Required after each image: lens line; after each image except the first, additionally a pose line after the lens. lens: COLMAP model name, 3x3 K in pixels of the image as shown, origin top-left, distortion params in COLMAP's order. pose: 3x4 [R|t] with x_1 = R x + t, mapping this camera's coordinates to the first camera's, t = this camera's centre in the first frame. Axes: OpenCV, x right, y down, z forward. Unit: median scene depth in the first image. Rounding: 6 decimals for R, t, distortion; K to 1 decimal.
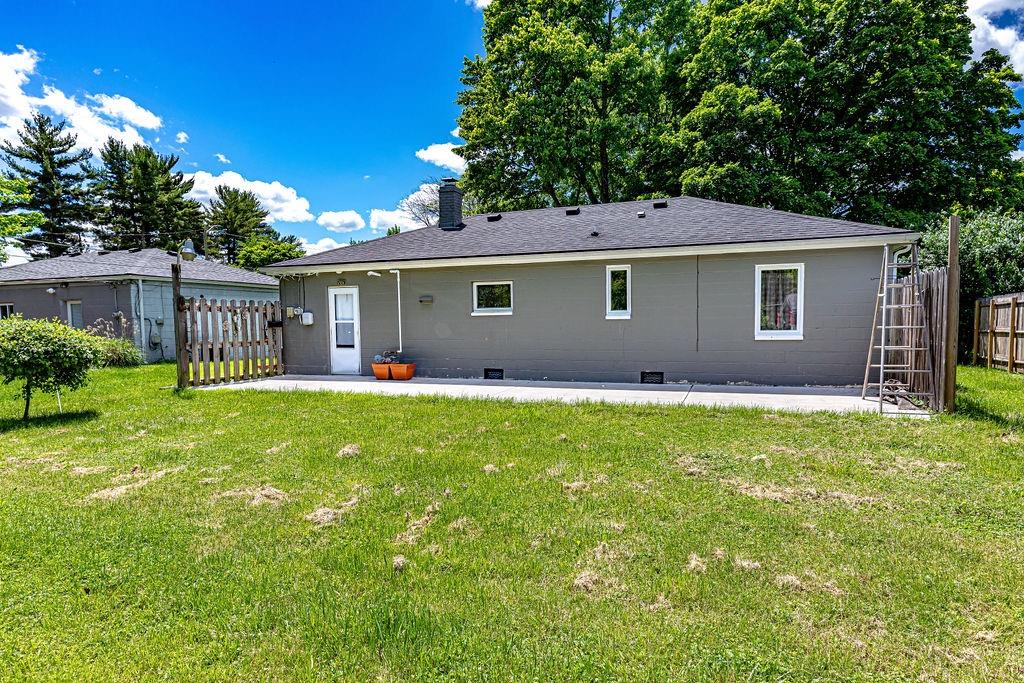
lens RADIAL K [[590.1, 0, 525.5], [0, 590.1, 352.1], [0, 0, 1]] dist [0.014194, -0.001034]
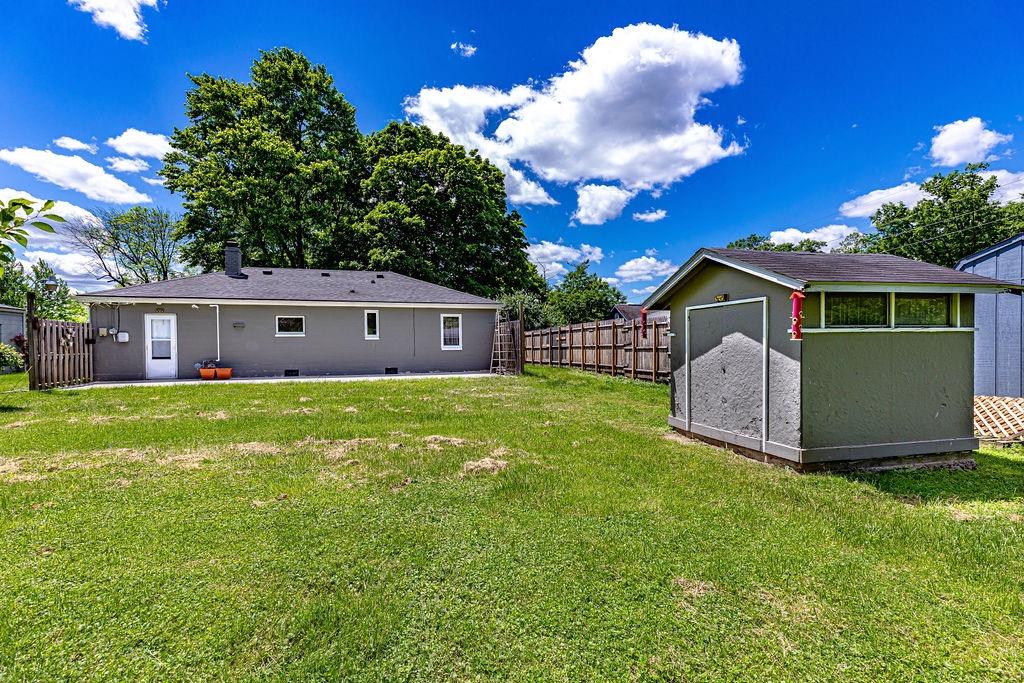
lens RADIAL K [[468.9, 0, 499.3], [0, 468.9, 348.8], [0, 0, 1]] dist [-0.003629, 0.000074]
pose [[0.798872, 0.000390, 0.601501, -0.335165], [0.029202, 0.998795, -0.039431, 0.034495], [-0.600792, 0.049065, 0.797898, -0.326421]]
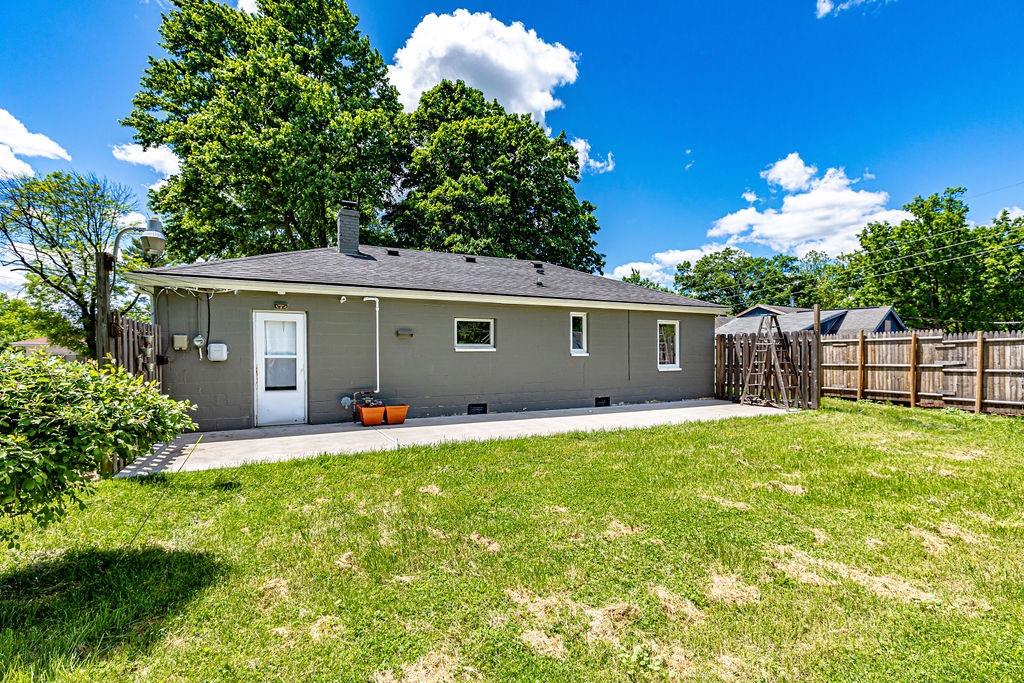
lens RADIAL K [[468.9, 0, 502.1], [0, 468.9, 360.6], [0, 0, 1]] dist [-0.003629, 0.000074]
pose [[0.688242, -0.000699, 0.725481, -0.556003], [0.031527, 0.999084, -0.028946, -0.019707], [-0.724796, 0.042794, 0.687633, 0.373116]]
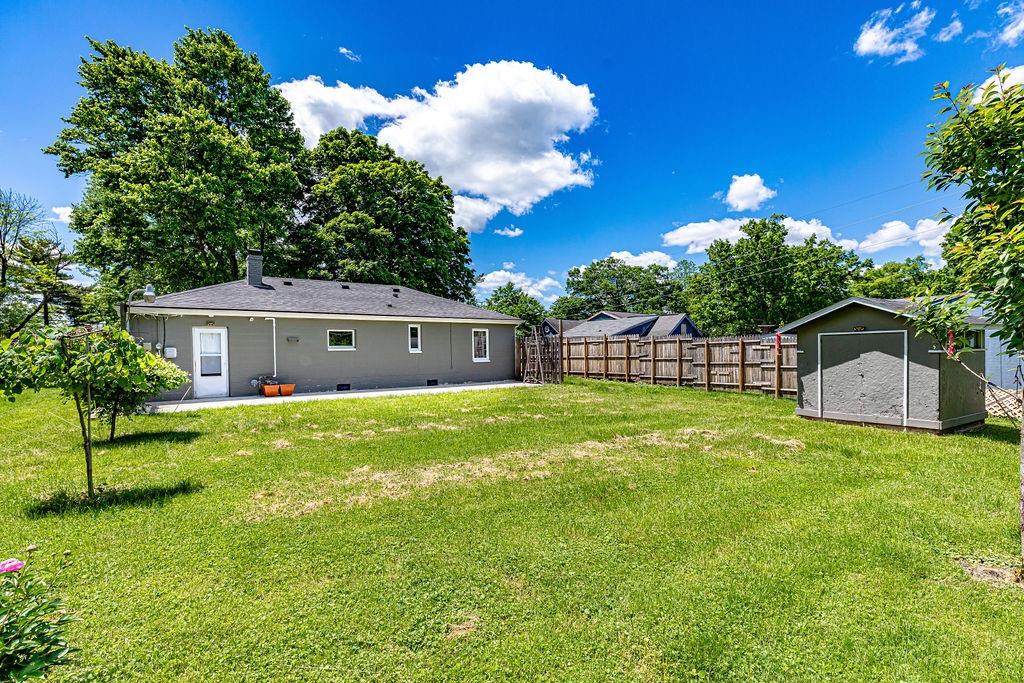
lens RADIAL K [[468.9, 0, 491.7], [0, 468.9, 353.6], [0, 0, 1]] dist [-0.003629, 0.000074]
pose [[0.579682, -0.000287, 0.814843, -0.775427], [0.048264, 0.998256, -0.033984, 0.007650], [-0.813412, 0.059027, 0.578685, -0.056526]]
